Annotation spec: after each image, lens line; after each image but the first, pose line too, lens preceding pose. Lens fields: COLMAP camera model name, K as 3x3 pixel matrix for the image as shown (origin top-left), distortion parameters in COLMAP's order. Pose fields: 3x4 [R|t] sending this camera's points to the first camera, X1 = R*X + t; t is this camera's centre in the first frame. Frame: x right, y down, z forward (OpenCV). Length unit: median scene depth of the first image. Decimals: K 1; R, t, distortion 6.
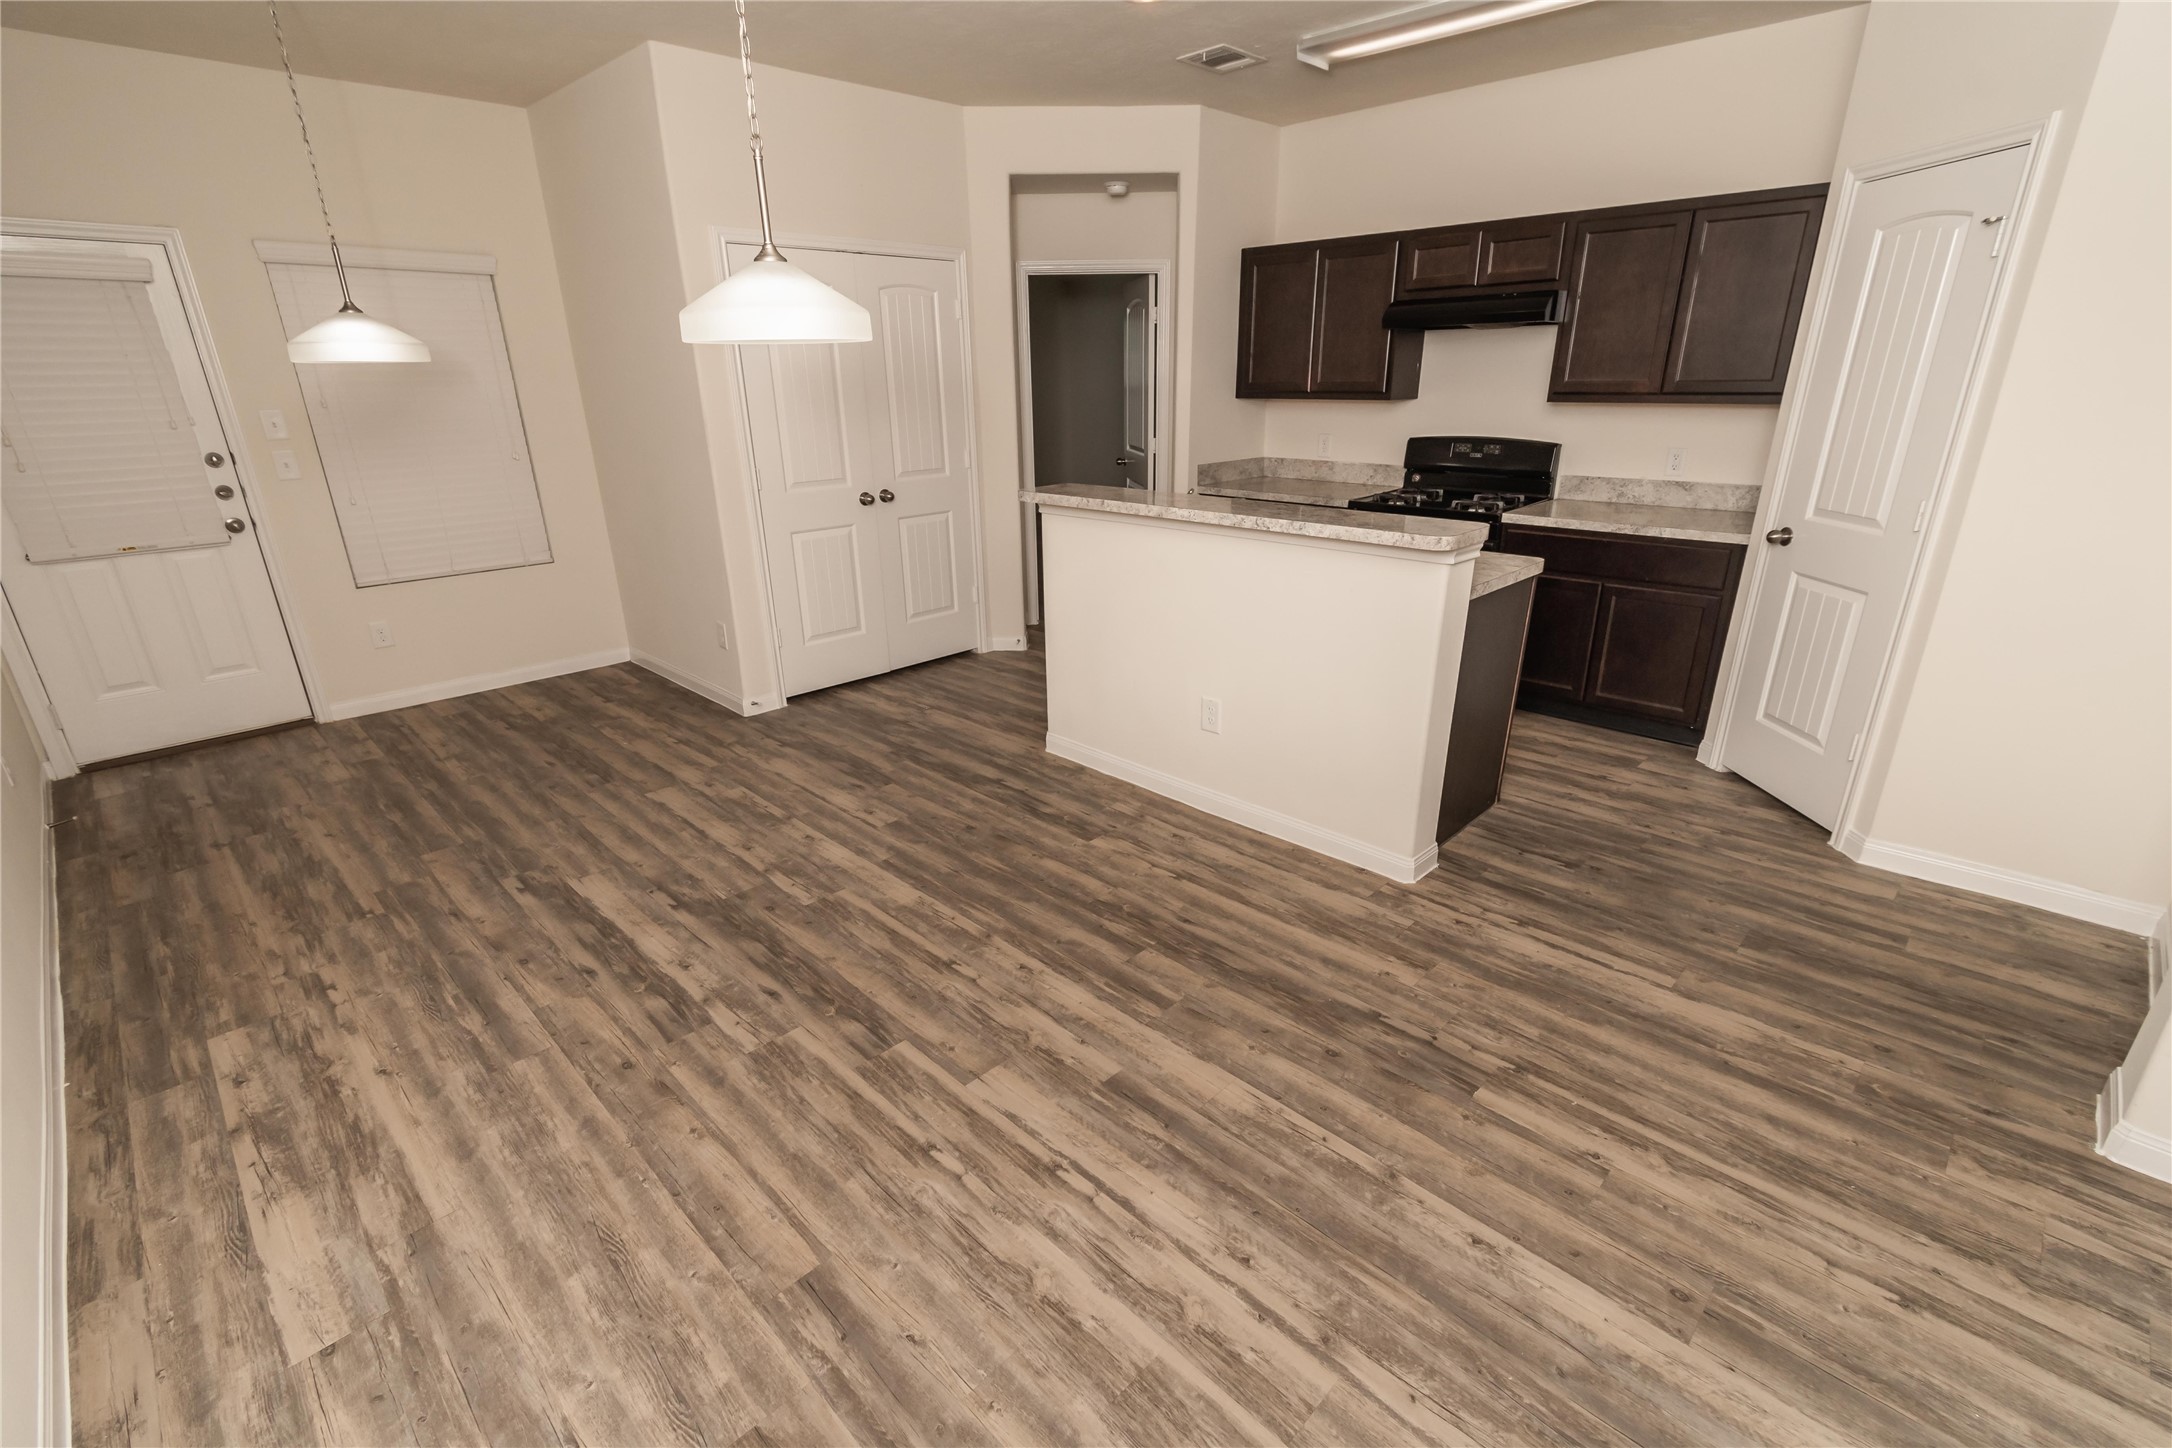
lens RADIAL K [[968.0, 0, 1081.1], [0, 968.0, 734.9], [0, 0, 1]] dist [0.000331, 0.000678]
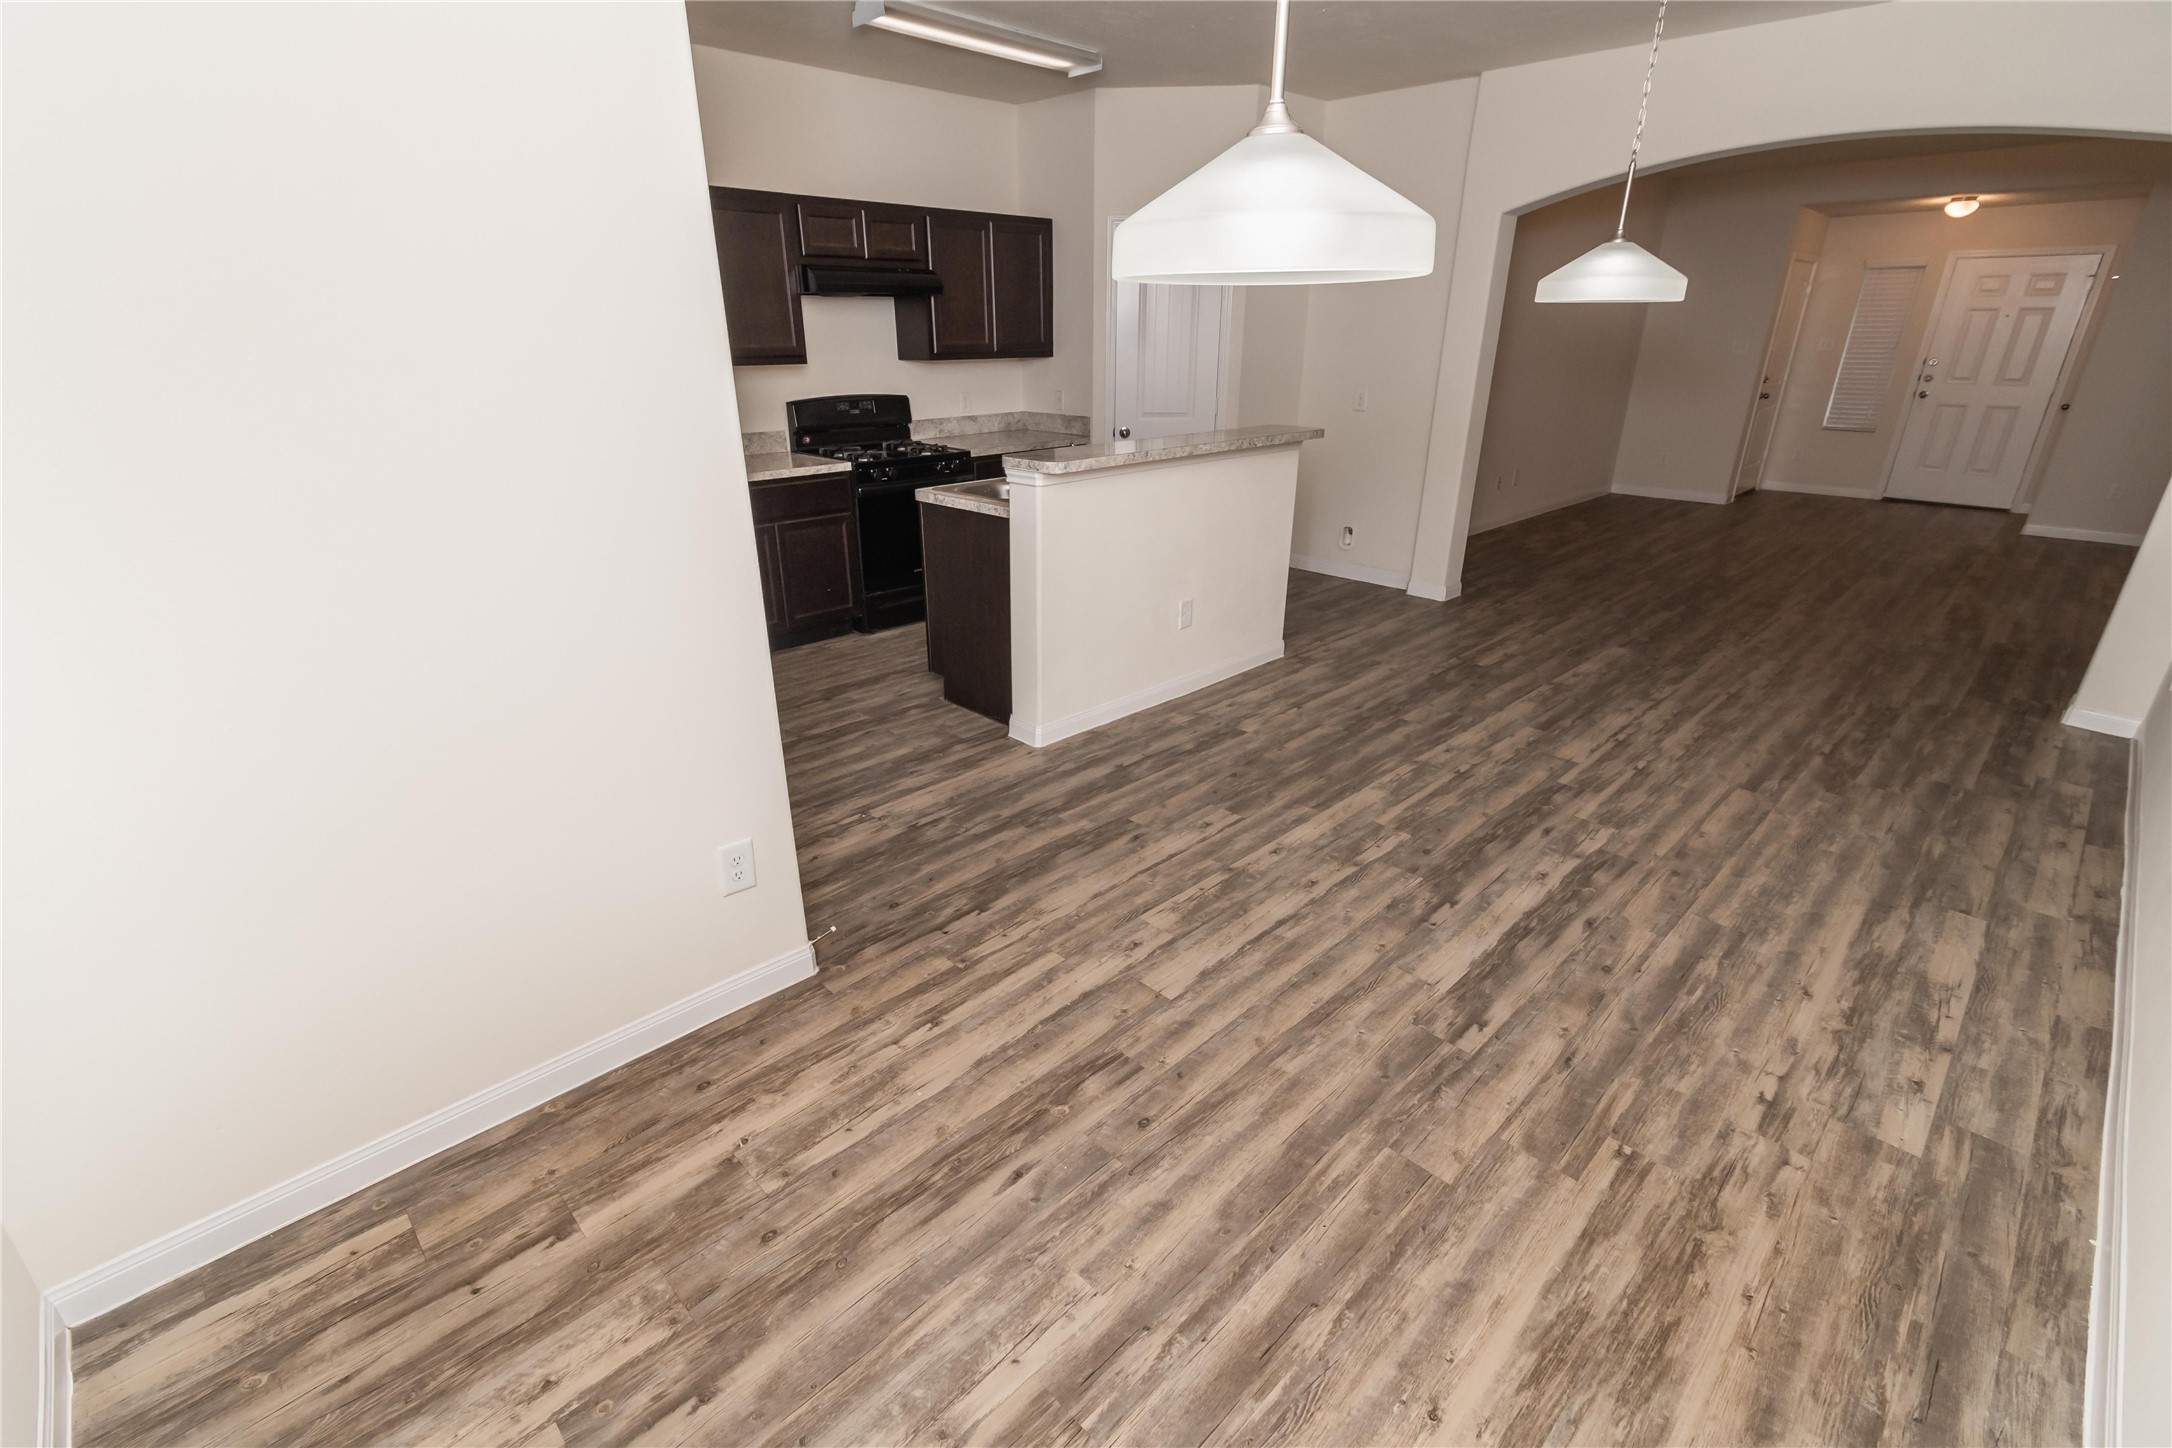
lens RADIAL K [[986.6, 0, 1086.6], [0, 986.6, 715.6], [0, 0, 1]] dist [0.003039, -0.000613]
pose [[0.009017, -0.354102, 0.935163, -1.242498], [0.355517, 0.875234, 0.327982, -0.415637], [-0.934626, 0.329509, 0.133782, 1.139011]]
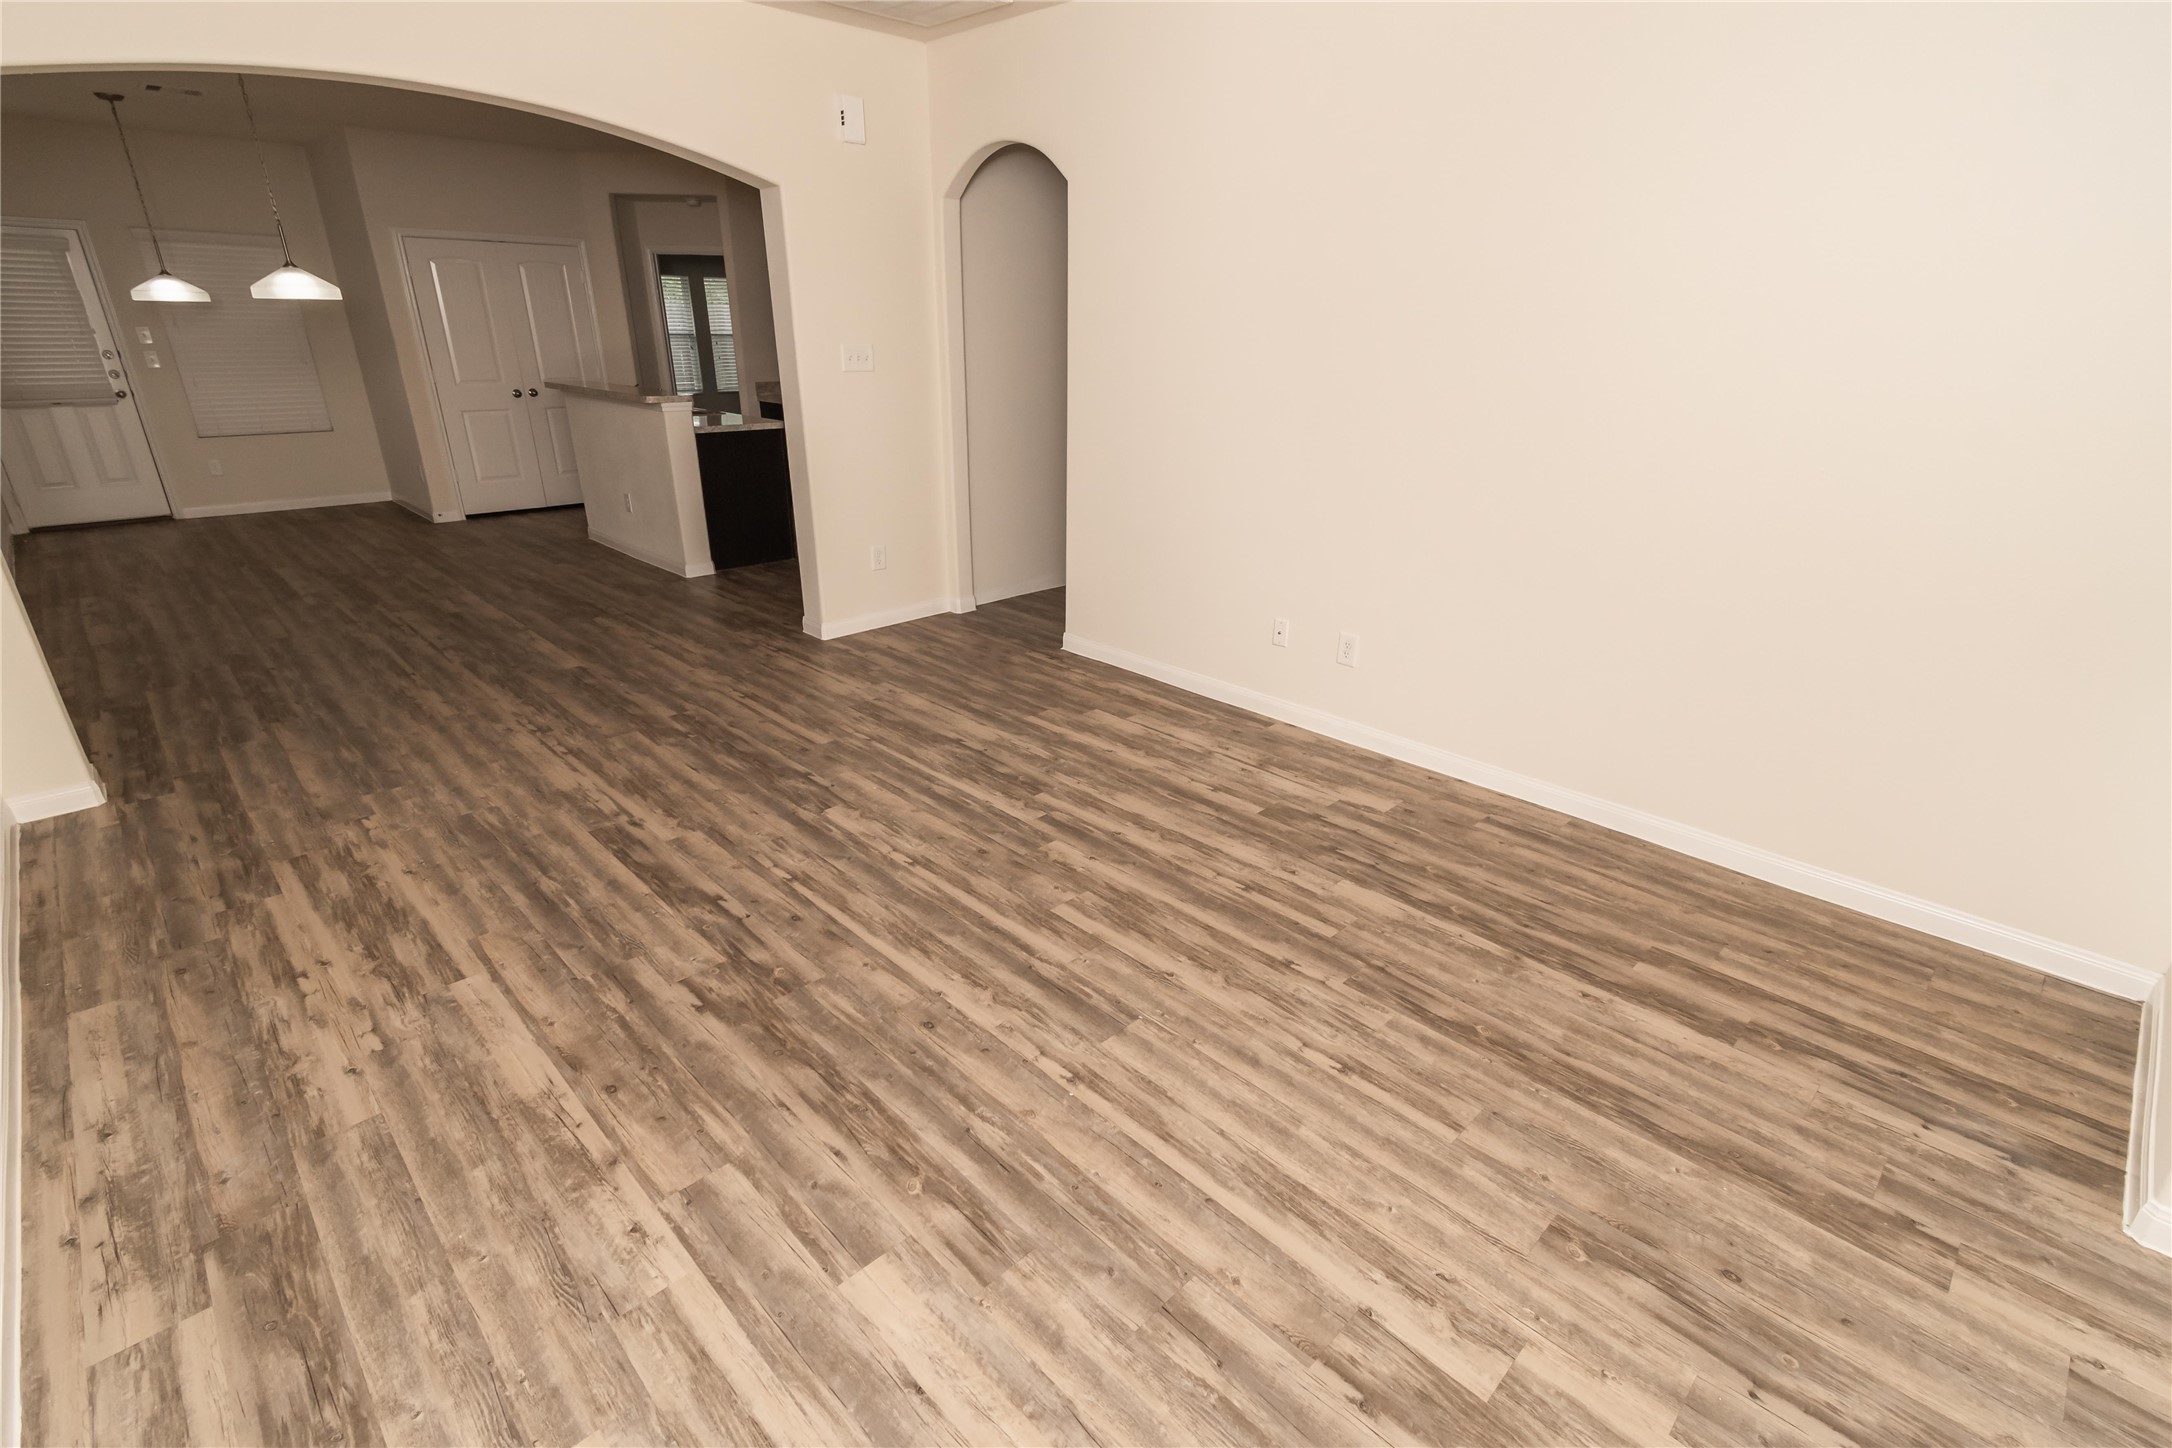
lens RADIAL K [[1027.9, 0, 1076.7], [0, 1027.9, 702.6], [0, 0, 1]] dist [0.003947, 0.000600]
pose [[0.999399, 0.032465, -0.012175, 1.195176], [-0.032561, 0.999440, -0.007743, 0.408969], [0.011917, 0.008135, 0.999896, -1.124445]]
